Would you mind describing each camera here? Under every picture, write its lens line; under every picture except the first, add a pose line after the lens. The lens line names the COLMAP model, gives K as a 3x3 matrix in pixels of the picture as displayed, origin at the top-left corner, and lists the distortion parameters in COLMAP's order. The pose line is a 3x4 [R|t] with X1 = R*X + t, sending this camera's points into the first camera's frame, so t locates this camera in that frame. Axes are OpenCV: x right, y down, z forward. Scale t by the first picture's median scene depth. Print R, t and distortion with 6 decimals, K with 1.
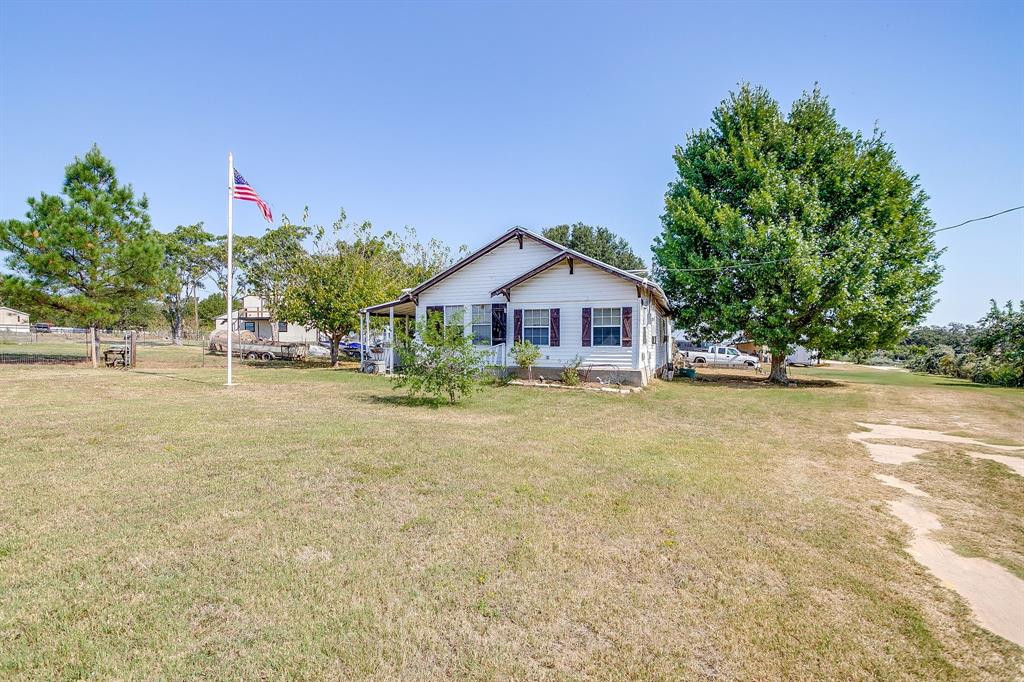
lens RADIAL K [[502.9, 0, 504.6], [0, 502.9, 346.0], [0, 0, 1]] dist [-0.051237, 0.029314]
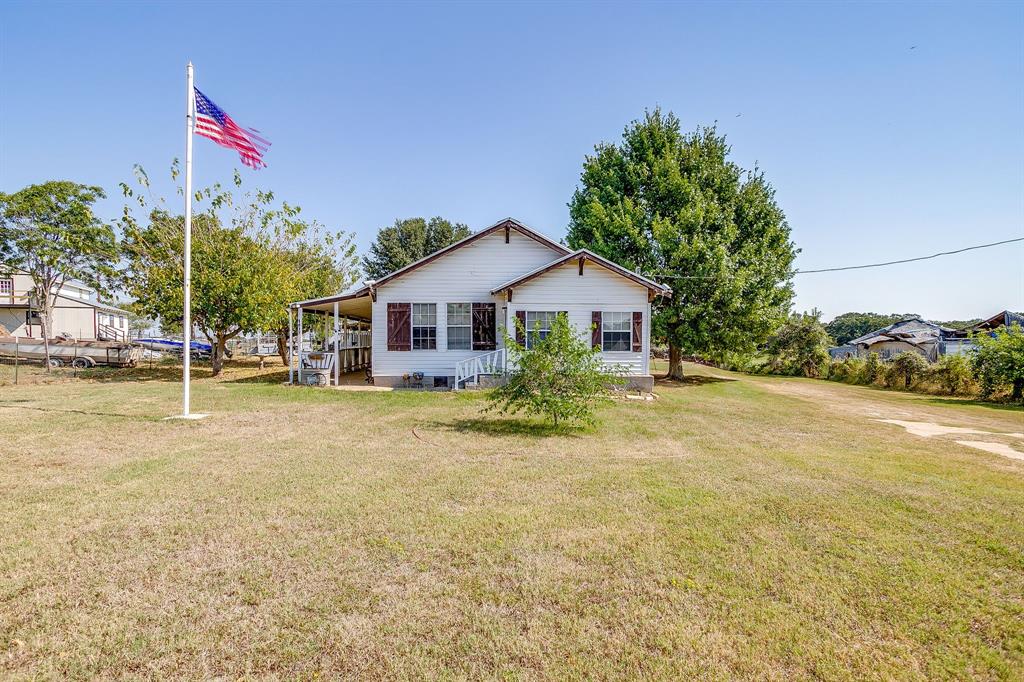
lens RADIAL K [[502.9, 0, 504.6], [0, 502.9, 346.0], [0, 0, 1]] dist [-0.051237, 0.029314]
pose [[0.910614, -0.002509, 0.413251, -0.334929], [-0.001689, 0.999951, 0.009793, -0.016528], [-0.413255, -0.009616, 0.910565, 0.171962]]
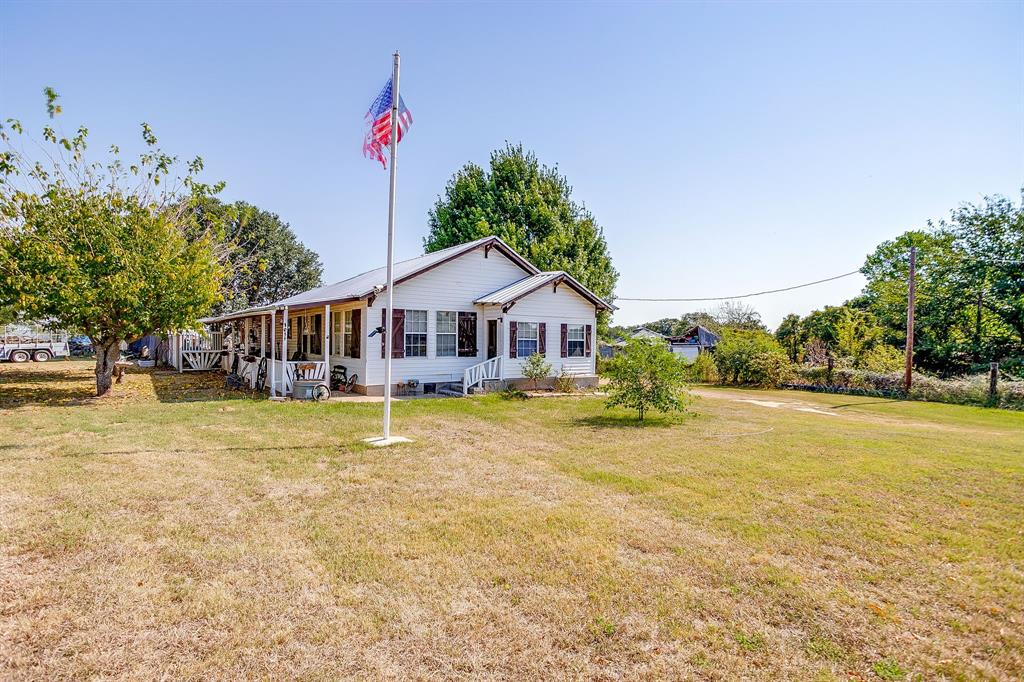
lens RADIAL K [[502.9, 0, 504.6], [0, 502.9, 346.0], [0, 0, 1]] dist [-0.051237, 0.029314]
pose [[0.524626, -0.000455, 0.851333, -0.757573], [-0.009985, 0.999928, 0.006687, -0.027223], [-0.851274, -0.012009, 0.524584, 0.438717]]
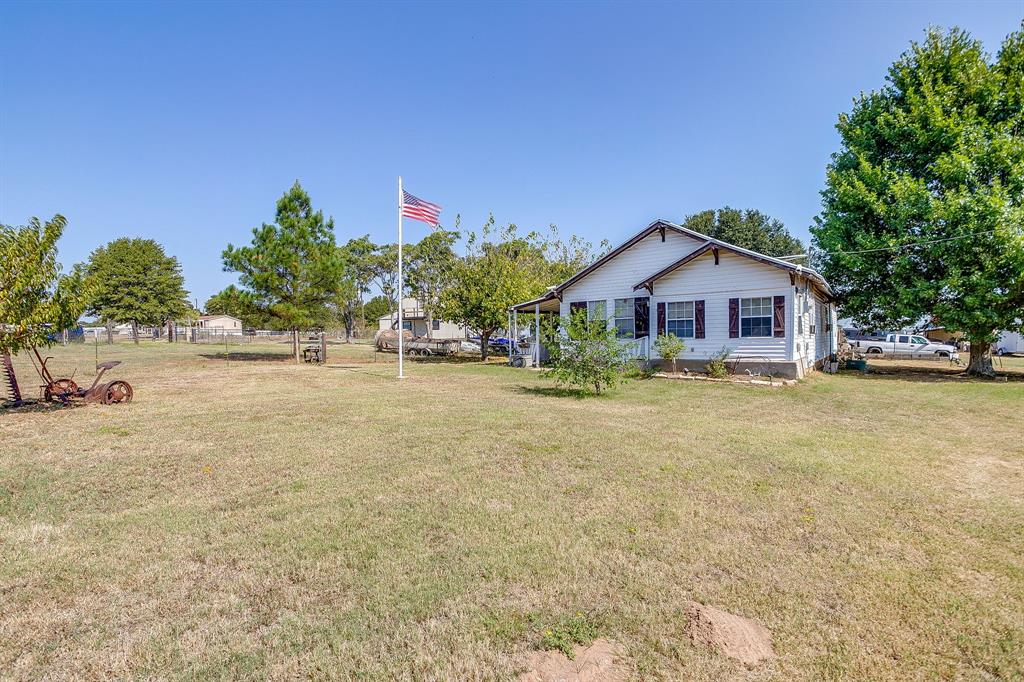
lens RADIAL K [[504.6, 0, 511.2], [0, 504.6, 345.8], [0, 0, 1]] dist [-0.049761, 0.040779]
pose [[0.964983, -0.015813, -0.261834, -0.000845], [0.018932, 0.999777, 0.009391, -0.001140], [0.261627, -0.014019, 0.965067, -0.045023]]
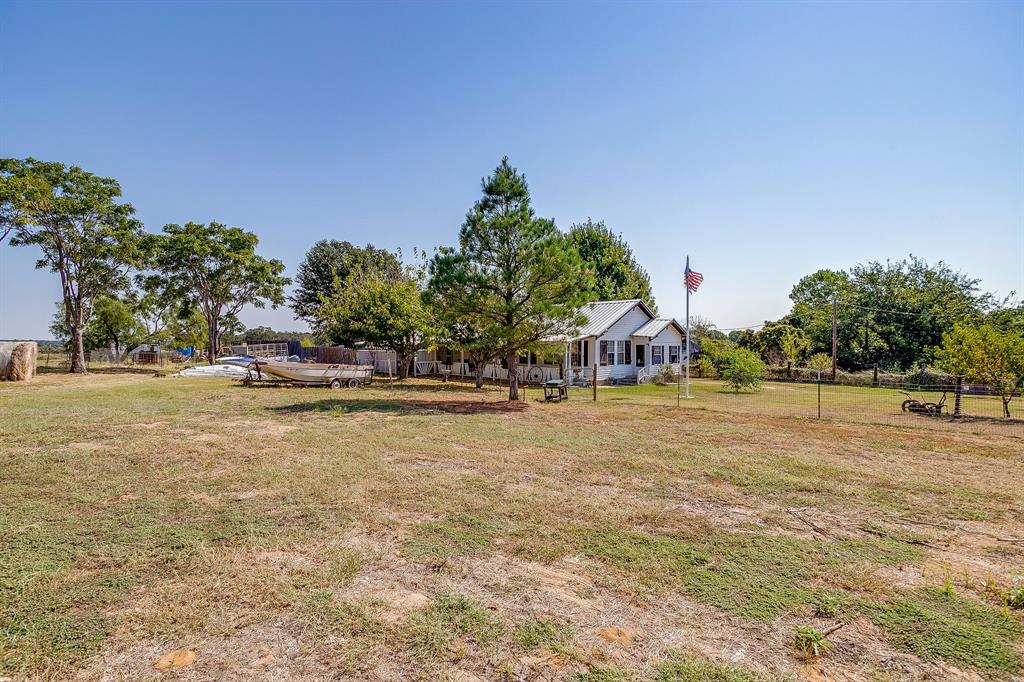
lens RADIAL K [[502.9, 0, 504.6], [0, 502.9, 346.0], [0, 0, 1]] dist [-0.051237, 0.029314]
pose [[0.396985, -0.002213, 0.917822, -1.750496], [-0.004296, 0.999982, 0.004269, -0.069308], [-0.917815, -0.005638, 0.396968, 0.688222]]
